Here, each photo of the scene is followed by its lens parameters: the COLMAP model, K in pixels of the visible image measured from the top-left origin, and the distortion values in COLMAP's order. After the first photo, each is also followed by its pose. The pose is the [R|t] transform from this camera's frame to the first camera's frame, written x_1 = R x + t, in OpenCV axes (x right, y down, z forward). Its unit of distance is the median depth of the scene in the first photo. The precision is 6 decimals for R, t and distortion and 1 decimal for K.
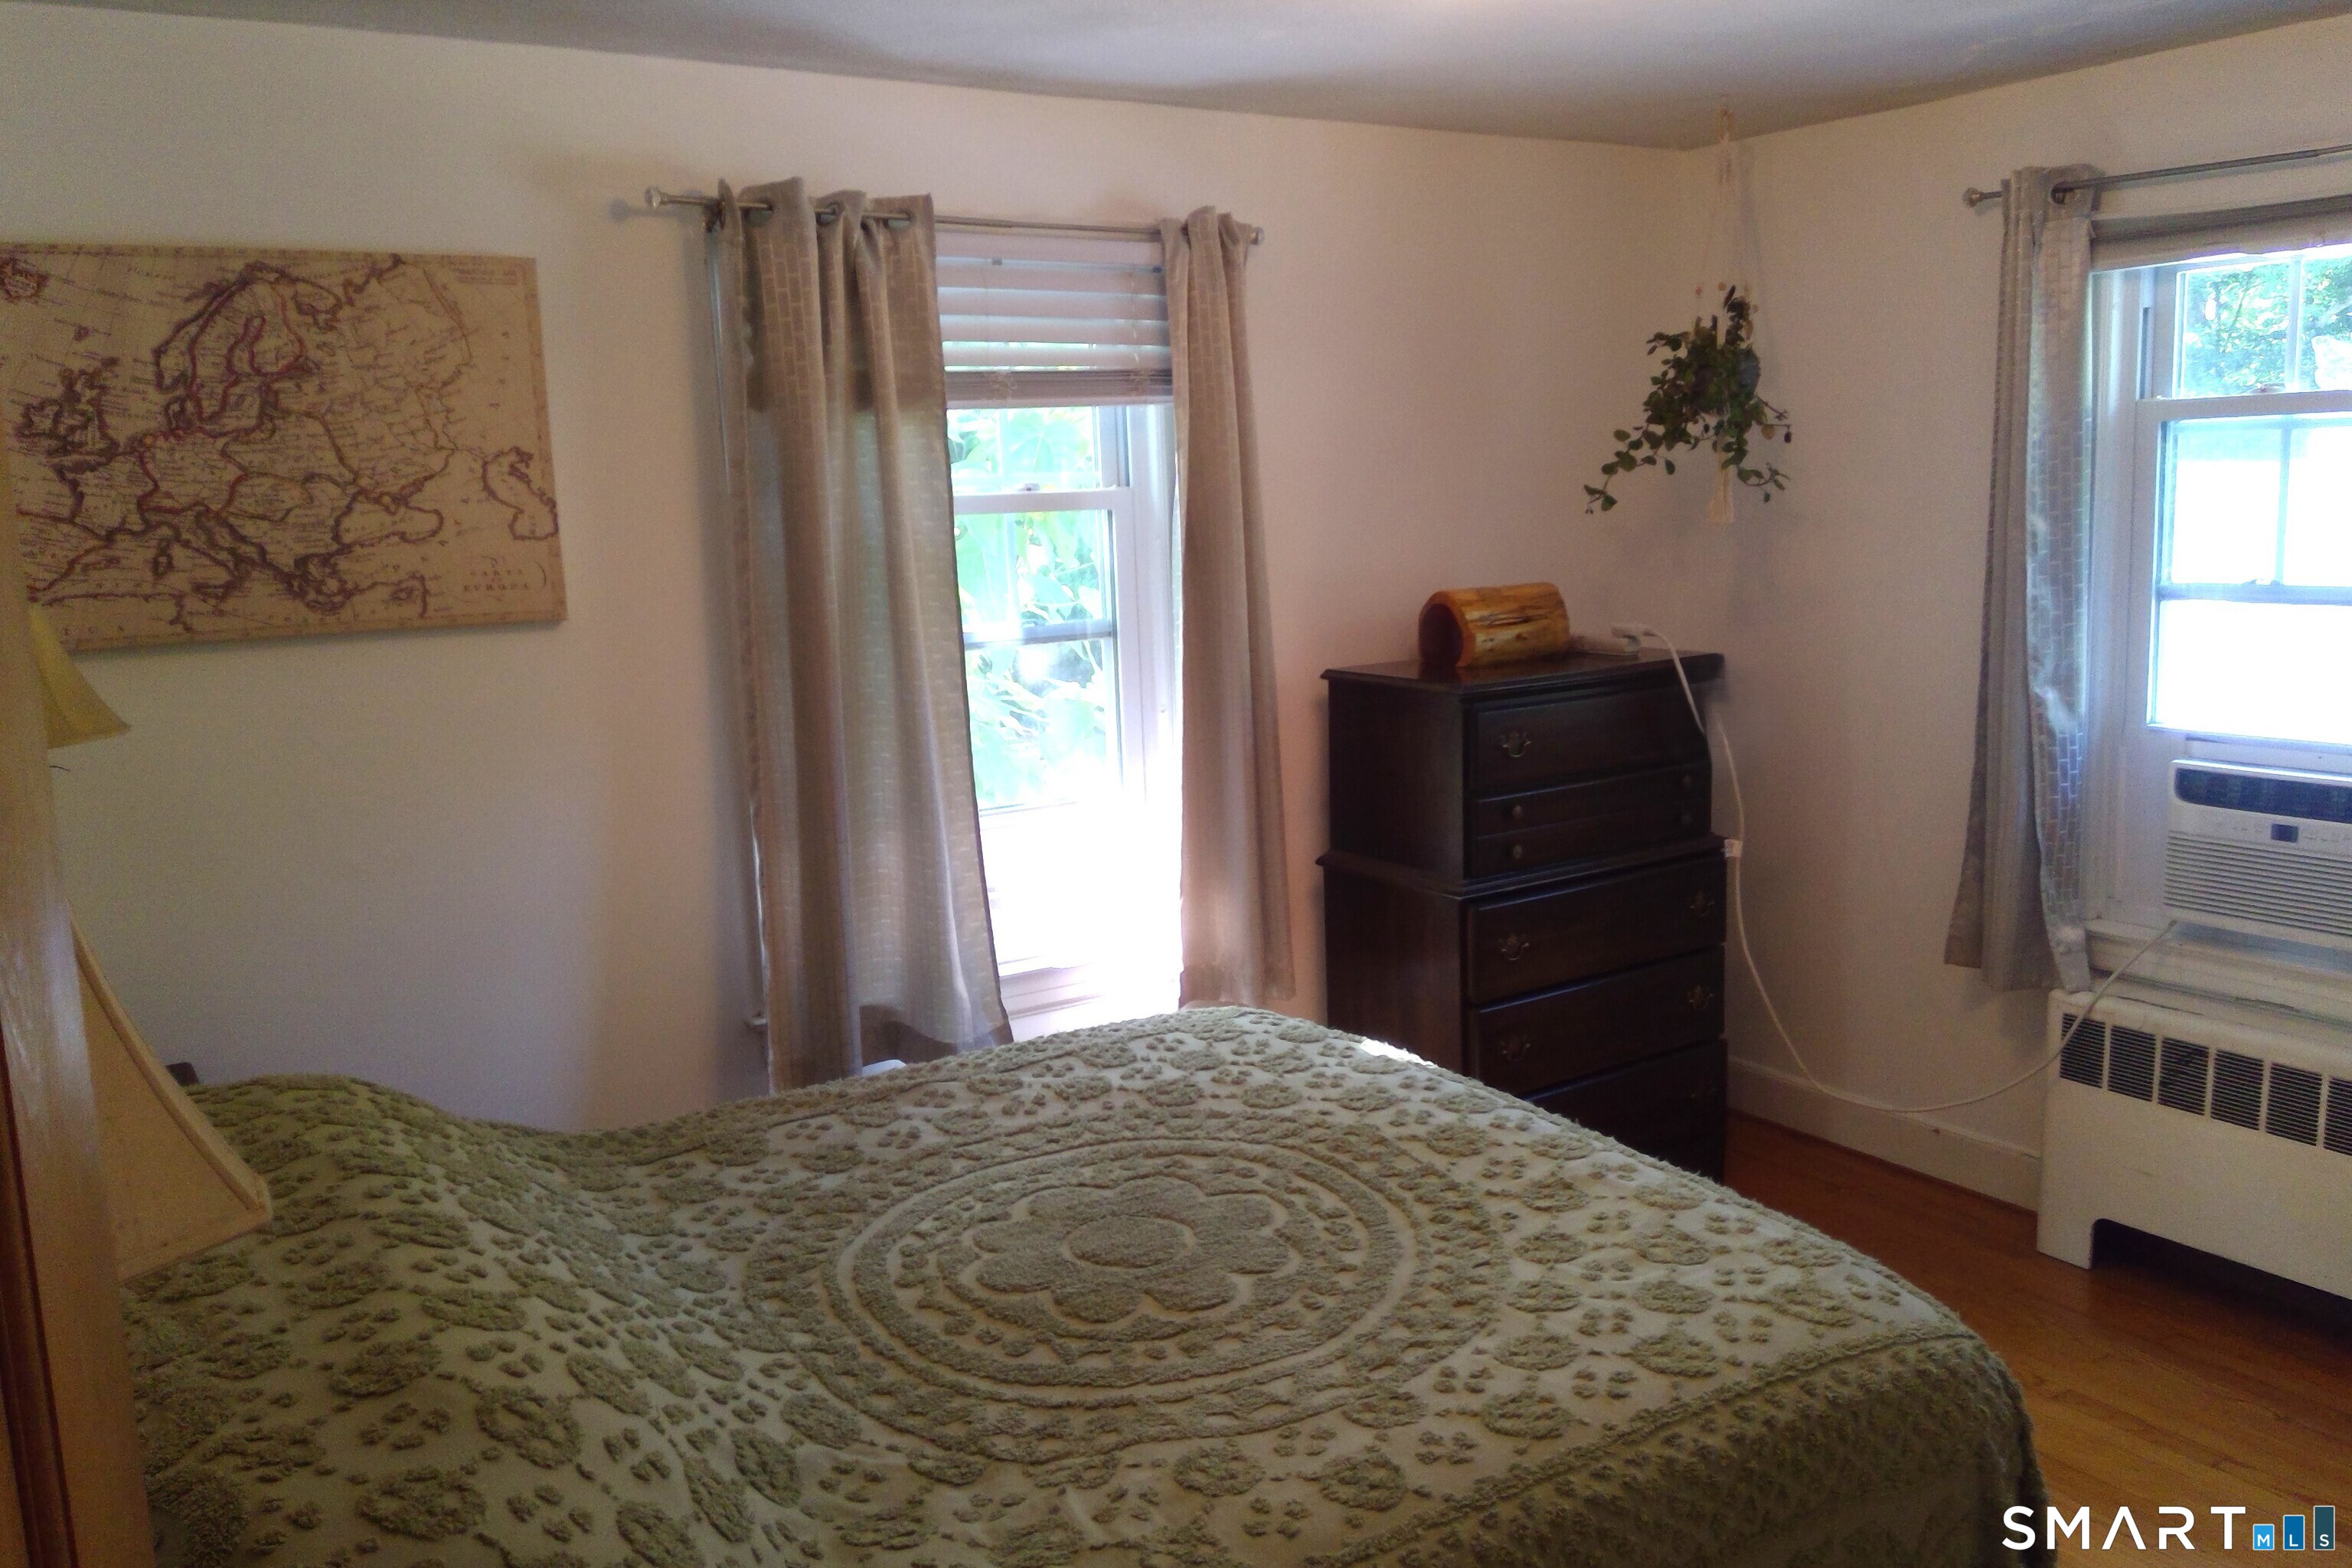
lens RADIAL K [[1914.8, 0, 1176.0], [0, 1914.8, 784.0], [0, 0, 1]] dist [0.083932, -0.001516]
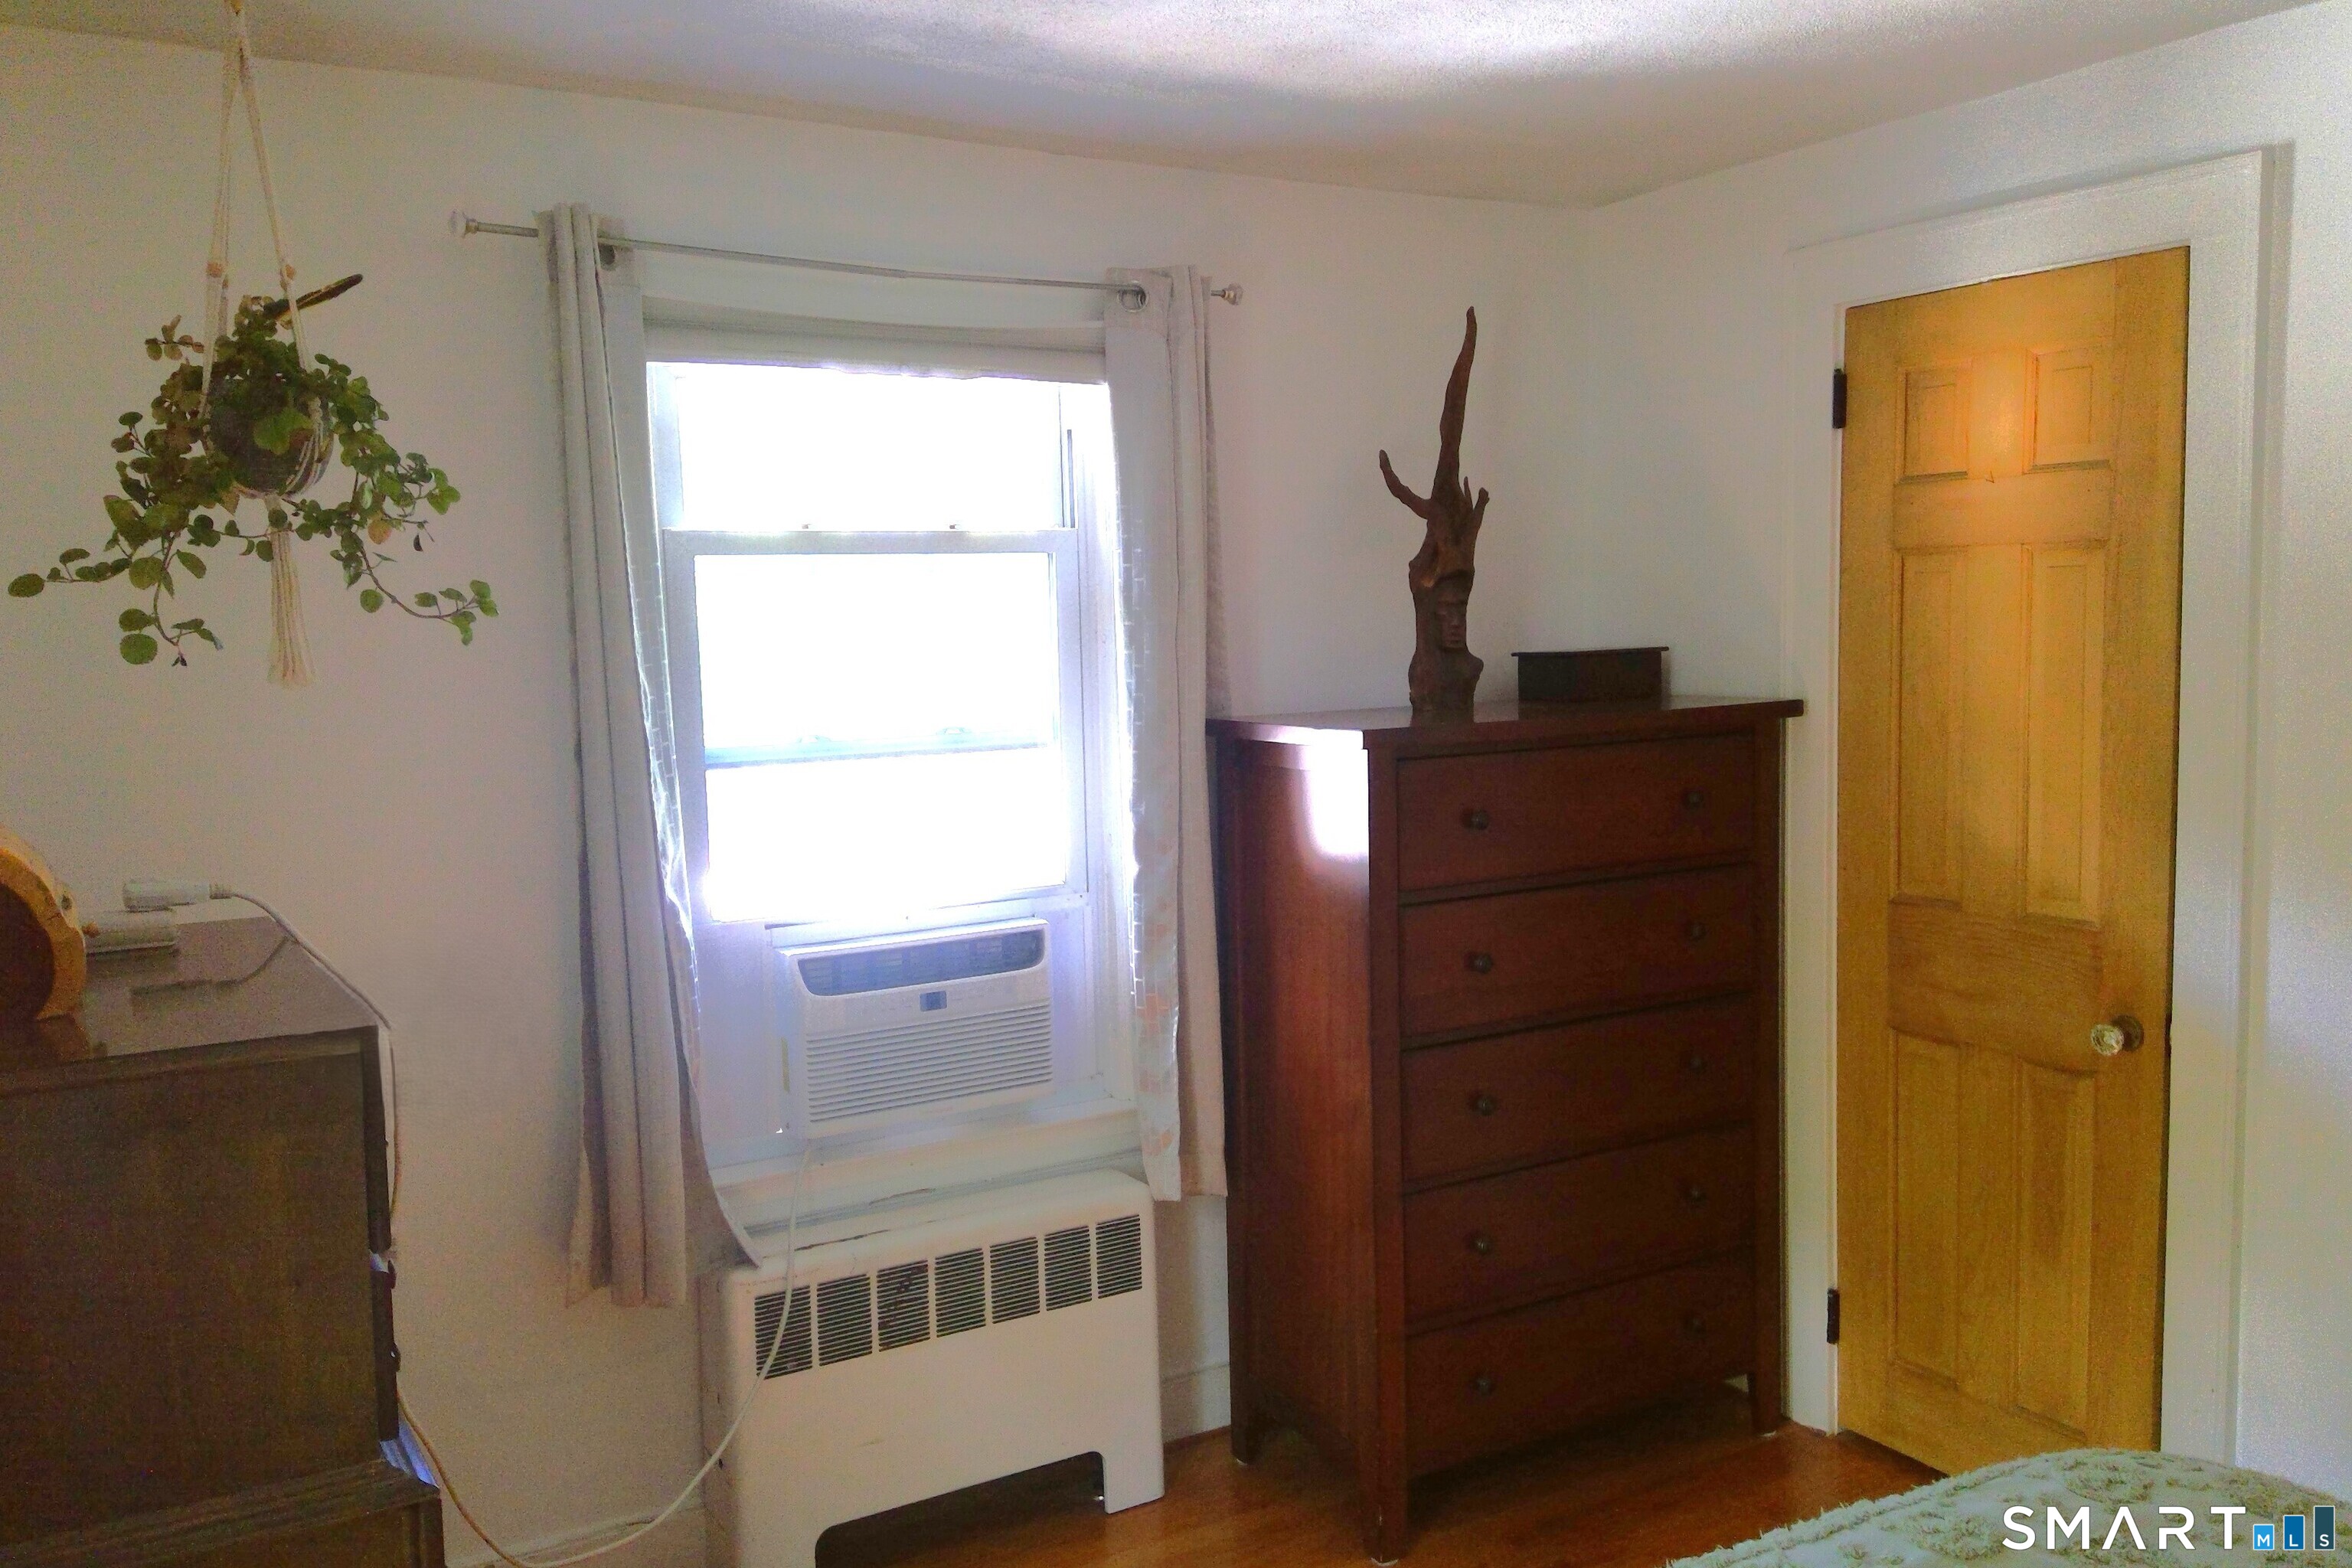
lens RADIAL K [[1914.8, 0, 1176.0], [0, 1914.8, 784.0], [0, 0, 1]] dist [0.083932, -0.001516]
pose [[0.027260, -0.058189, 0.997933, -0.310840], [0.186814, 0.981013, 0.052099, -0.096014], [-0.982017, 0.185007, 0.037613, 0.797450]]
